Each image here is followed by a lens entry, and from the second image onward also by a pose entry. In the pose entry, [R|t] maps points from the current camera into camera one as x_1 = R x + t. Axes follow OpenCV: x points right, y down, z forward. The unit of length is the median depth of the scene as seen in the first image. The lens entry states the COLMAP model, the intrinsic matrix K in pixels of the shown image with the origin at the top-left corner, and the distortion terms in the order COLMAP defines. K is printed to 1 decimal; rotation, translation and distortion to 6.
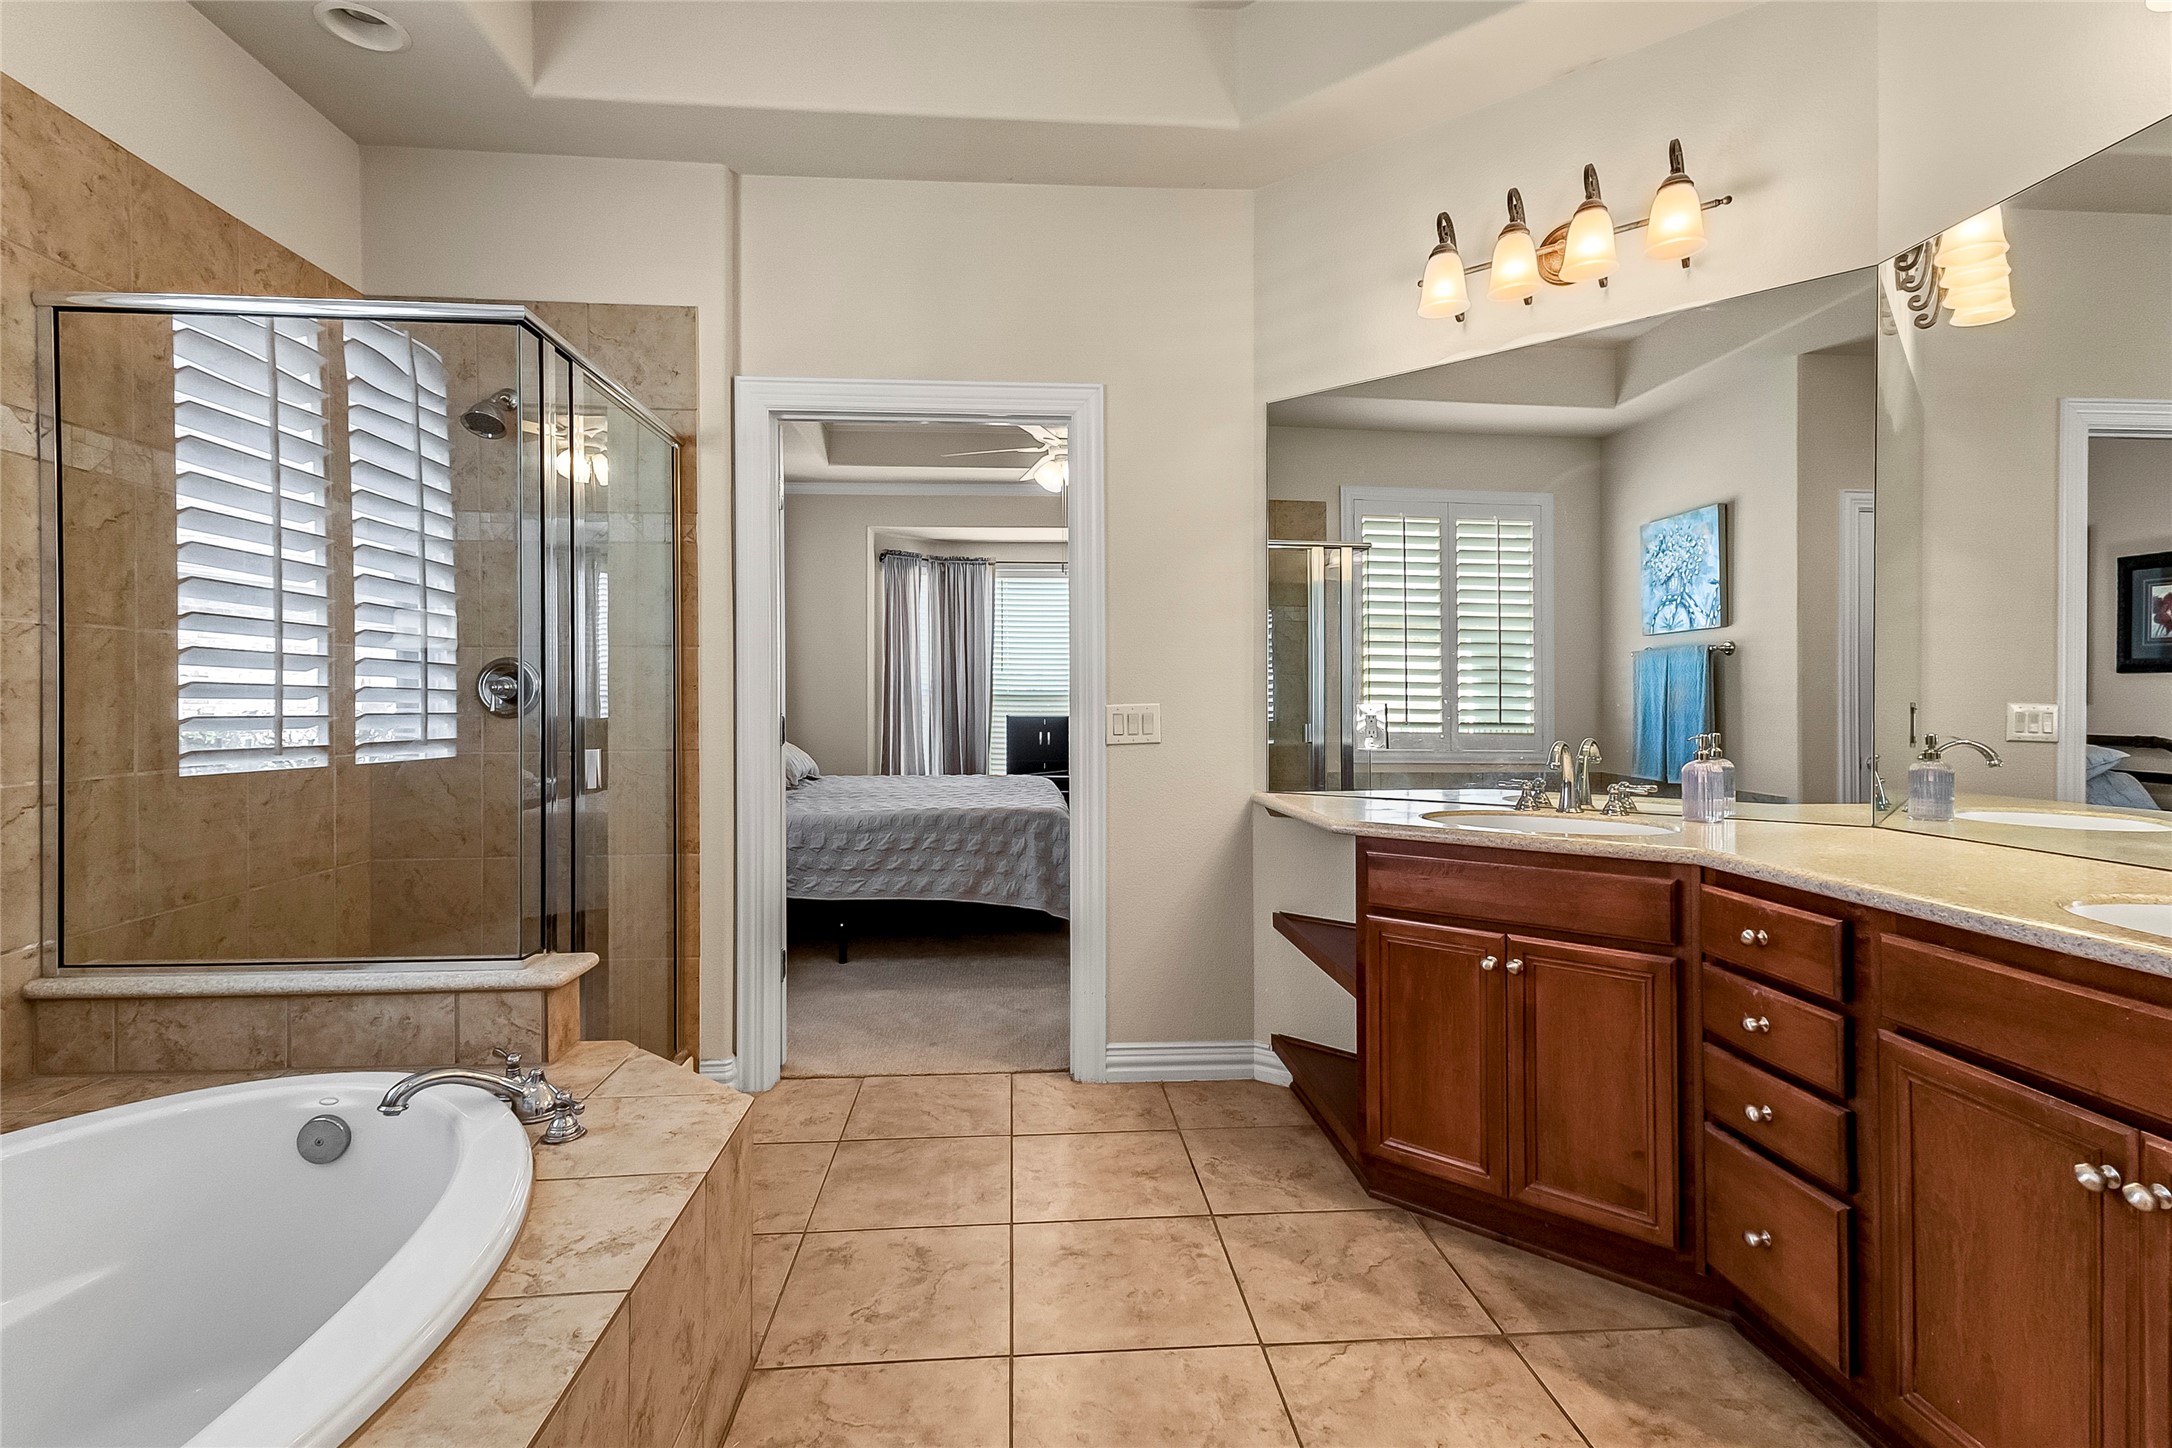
lens RADIAL K [[1012.7, 0, 1086.0], [0, 1012.7, 710.9], [0, 0, 1]] dist [0.033118, -0.009834]
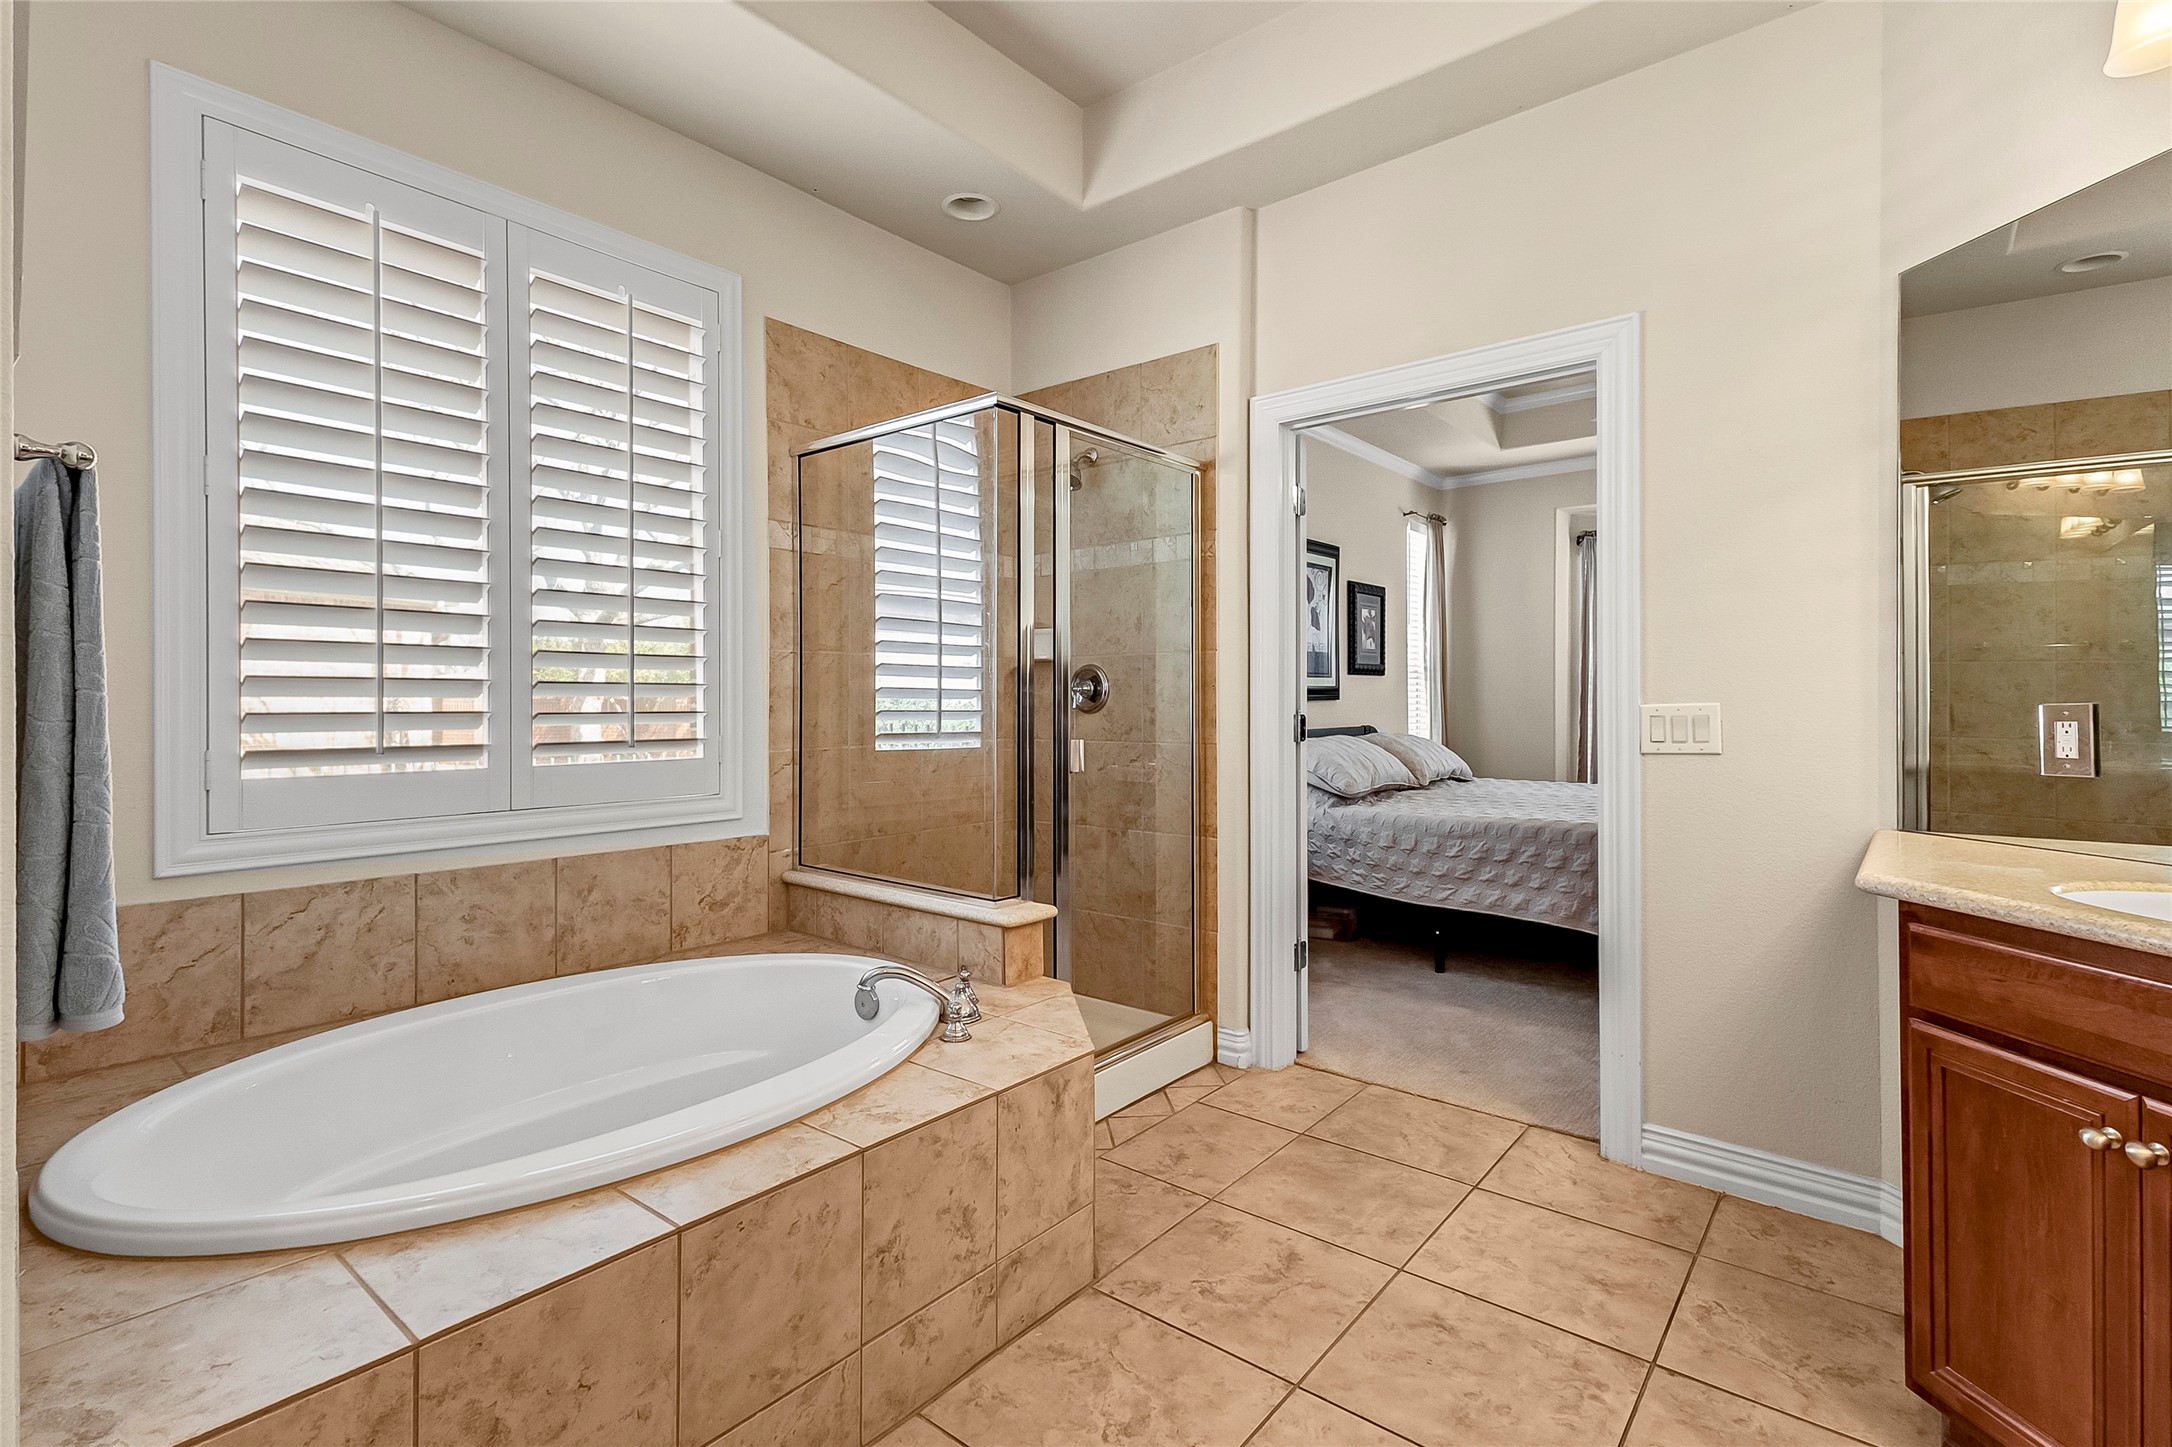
lens RADIAL K [[1015.7, 0, 1082.1], [0, 1015.7, 704.1], [0, 0, 1]] dist [0.031336, -0.000196]
pose [[0.727889, 0.003257, -0.685687, 0.300986], [-0.006905, 0.999973, -0.002580, -0.001146], [0.685660, 0.006613, 0.727892, 0.109530]]
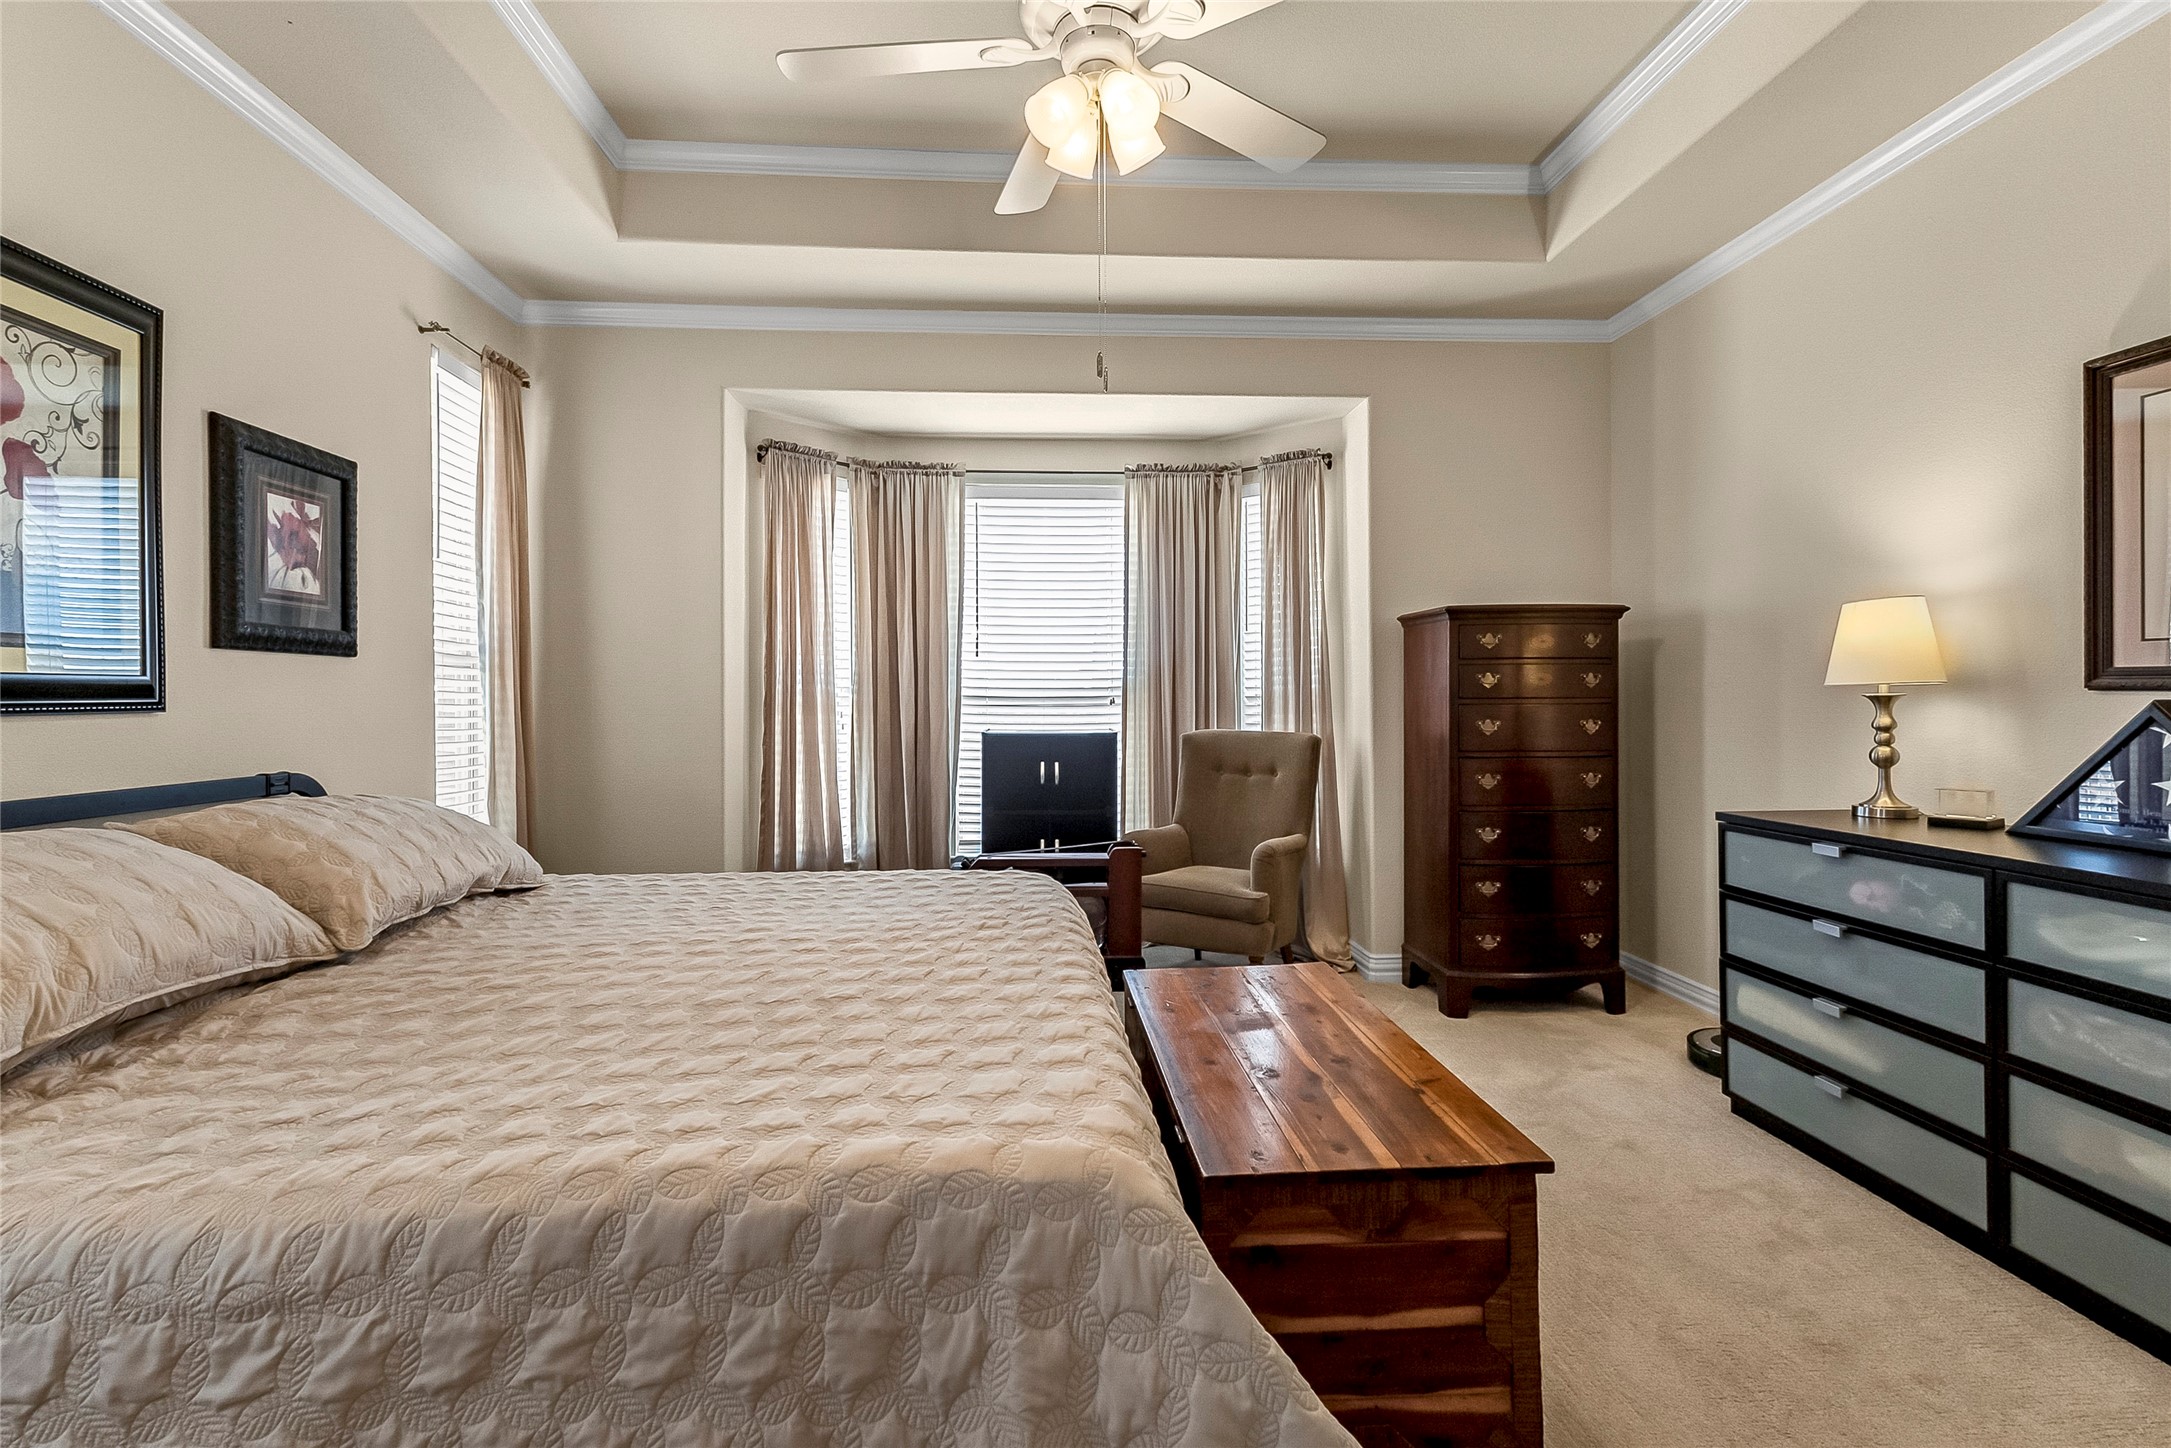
lens RADIAL K [[1015.2, 0, 1081.6], [0, 1015.2, 704.7], [0, 0, 1]] dist [0.031336, -0.000196]
pose [[0.999984, -0.003293, -0.004589, -0.059117], [0.003261, 0.999970, -0.007081, -0.018326], [0.004612, 0.007066, 0.999964, 1.285087]]
